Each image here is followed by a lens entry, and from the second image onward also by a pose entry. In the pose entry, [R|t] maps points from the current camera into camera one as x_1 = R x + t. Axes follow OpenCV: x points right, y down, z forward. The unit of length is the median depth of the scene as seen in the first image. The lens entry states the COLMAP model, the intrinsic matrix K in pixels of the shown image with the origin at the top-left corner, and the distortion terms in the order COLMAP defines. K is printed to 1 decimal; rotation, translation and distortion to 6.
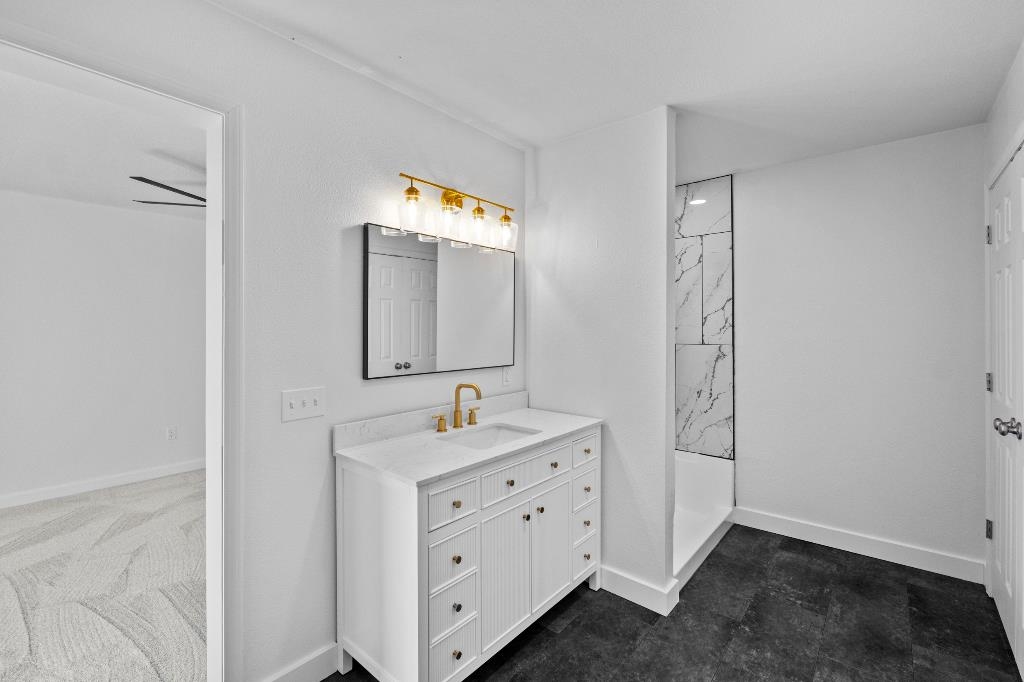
lens RADIAL K [[431.2, 0, 512.0], [0, 431.2, 341.0], [0, 0, 1]] dist [0.000149, 0.000020]
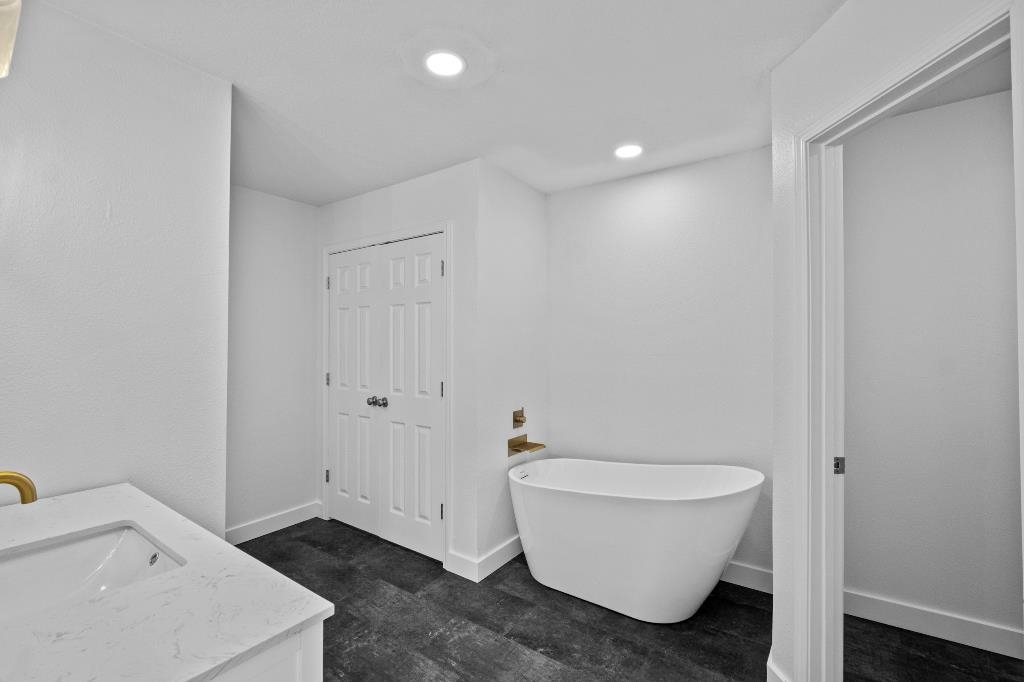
lens RADIAL K [[451.0, 0, 507.1], [0, 451.0, 349.8], [0, 0, 1]] dist [-0.001344, -0.000168]
pose [[-0.105038, -0.006028, 0.994450, -0.552648], [0.006557, 0.999956, 0.006754, -0.016464], [-0.994447, 0.007230, -0.104994, 0.543096]]
